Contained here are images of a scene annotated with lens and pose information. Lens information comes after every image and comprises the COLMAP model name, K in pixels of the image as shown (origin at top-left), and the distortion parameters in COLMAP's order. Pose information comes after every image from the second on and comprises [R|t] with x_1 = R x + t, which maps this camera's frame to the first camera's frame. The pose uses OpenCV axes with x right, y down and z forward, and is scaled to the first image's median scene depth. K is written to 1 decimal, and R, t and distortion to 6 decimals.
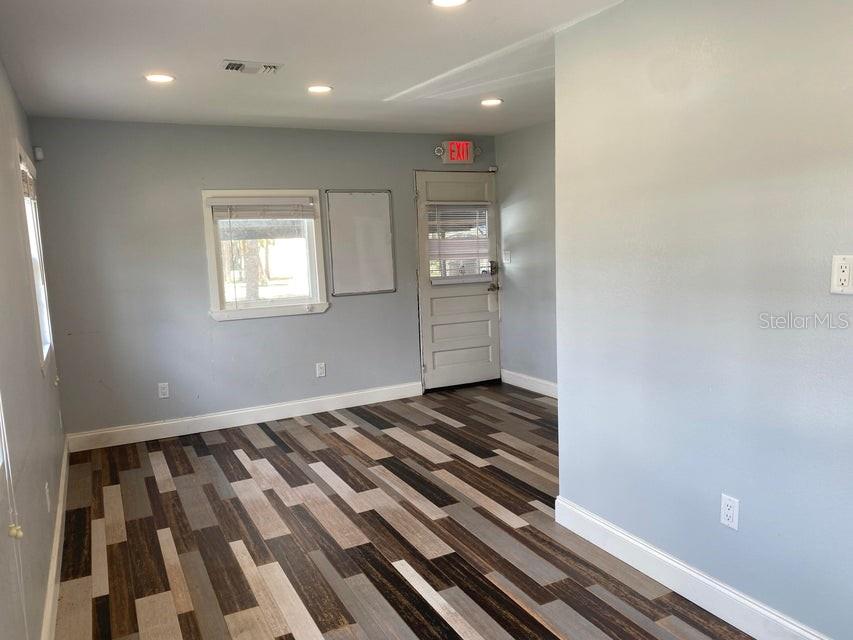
lens RADIAL K [[650.8, 0, 427.7], [0, 650.8, 324.3], [0, 0, 1]] dist [0.032426, -0.037412]
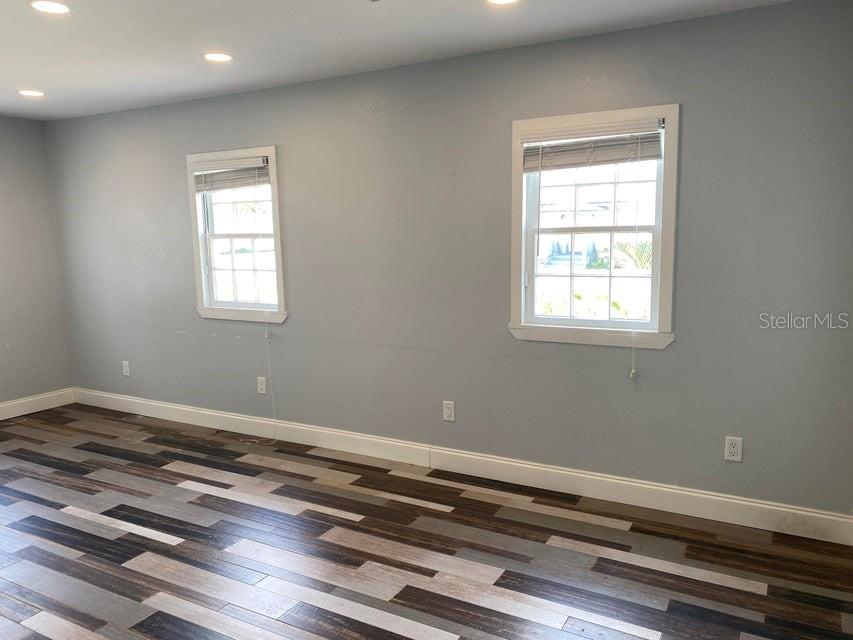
lens RADIAL K [[650.8, 0, 427.7], [0, 650.8, 324.3], [0, 0, 1]] dist [0.032426, -0.037412]
pose [[-0.834379, 0.133864, -0.534689, 0.113169], [-0.016648, 0.963497, 0.267199, -0.214461], [0.550940, 0.231847, -0.801694, 1.652389]]
